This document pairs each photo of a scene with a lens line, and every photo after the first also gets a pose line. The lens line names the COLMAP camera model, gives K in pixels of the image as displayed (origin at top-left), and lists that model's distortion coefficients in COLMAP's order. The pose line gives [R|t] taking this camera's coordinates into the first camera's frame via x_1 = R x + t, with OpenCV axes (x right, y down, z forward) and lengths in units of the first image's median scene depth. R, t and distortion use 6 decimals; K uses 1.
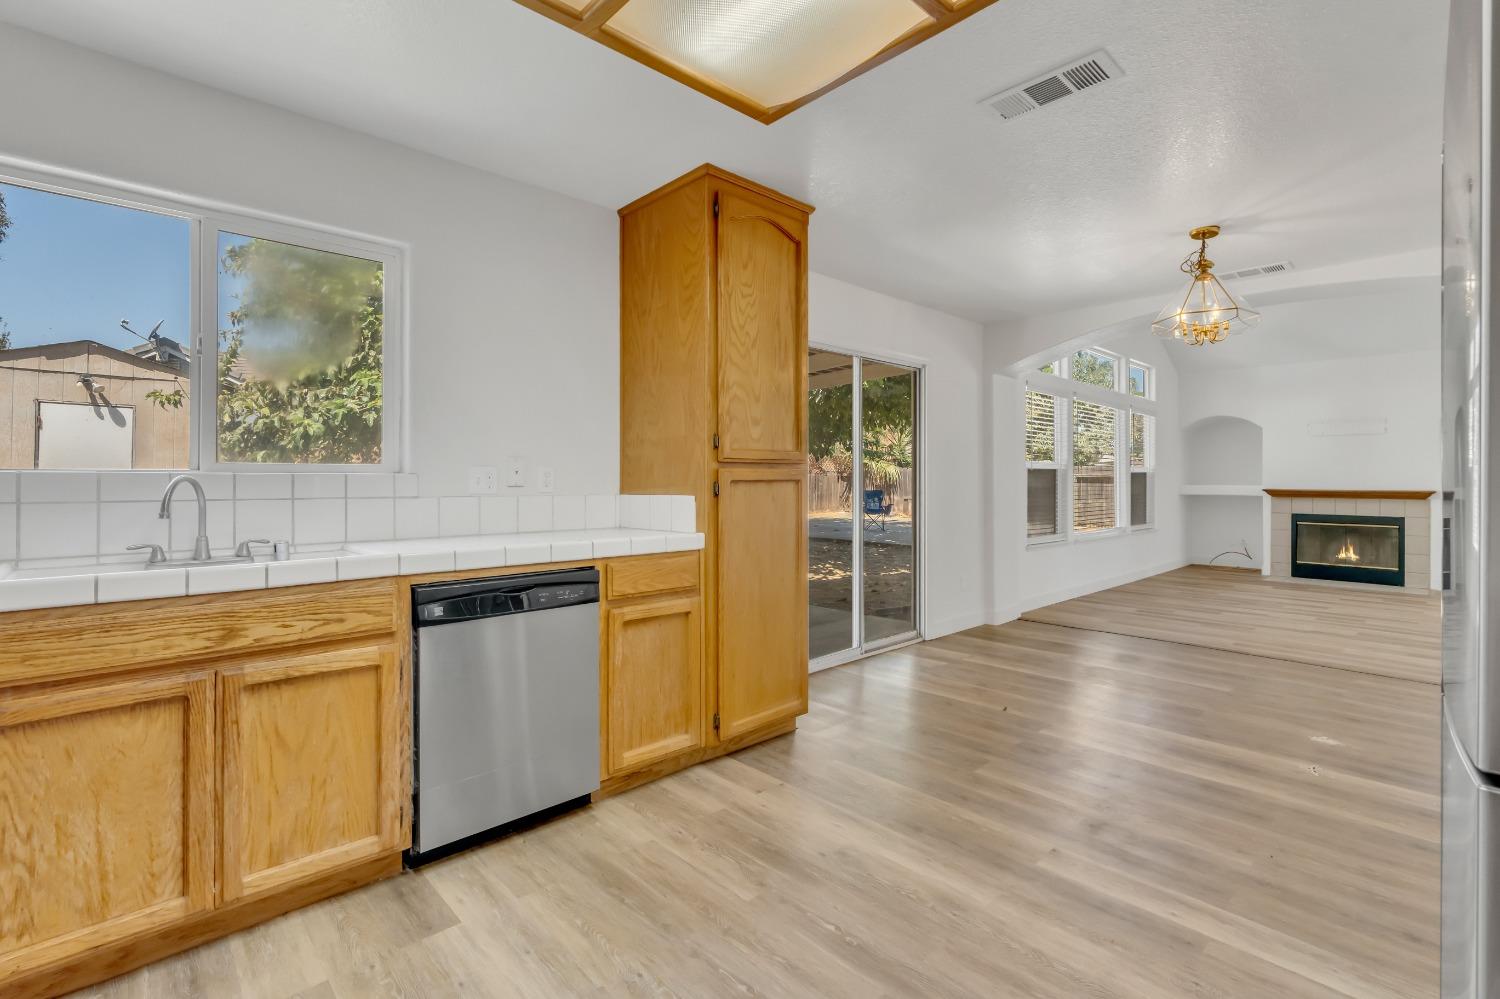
lens RADIAL K [[676.2, 0, 755.7], [0, 676.2, 484.1], [0, 0, 1]] dist [0.000715, 0.000682]
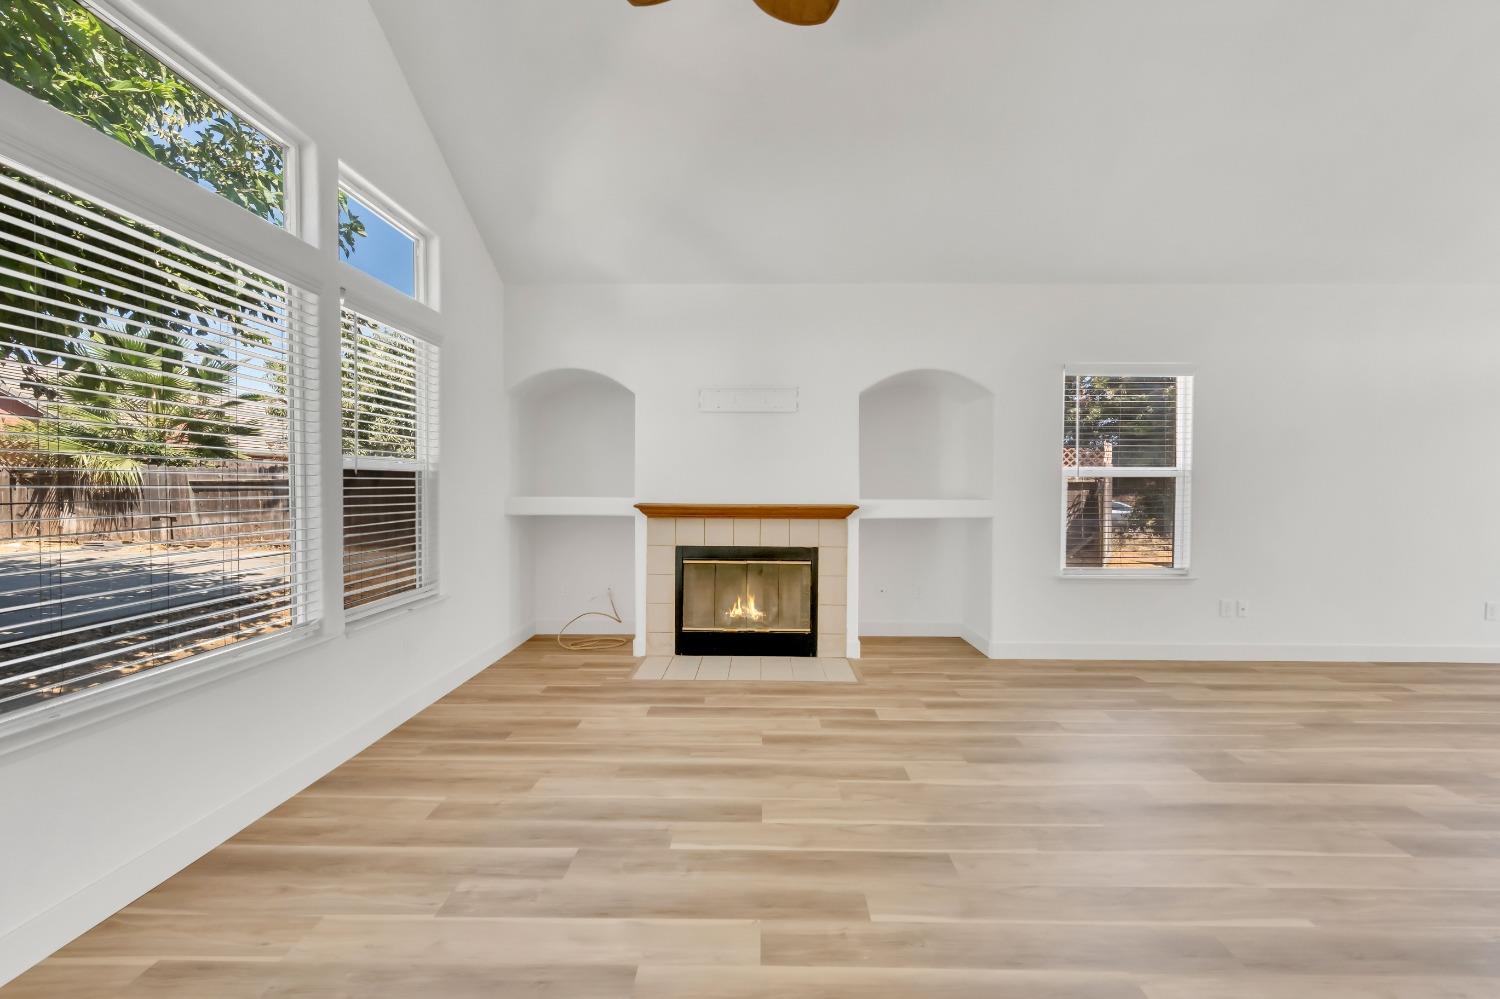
lens RADIAL K [[676.2, 0, 755.7], [0, 676.2, 484.1], [0, 0, 1]] dist [0.000715, 0.000682]
pose [[0.688994, 0.001767, 0.724765, 0.417479], [0.002141, 0.999988, -0.004473, -0.006063], [-0.724764, 0.004633, 0.688982, 0.548315]]
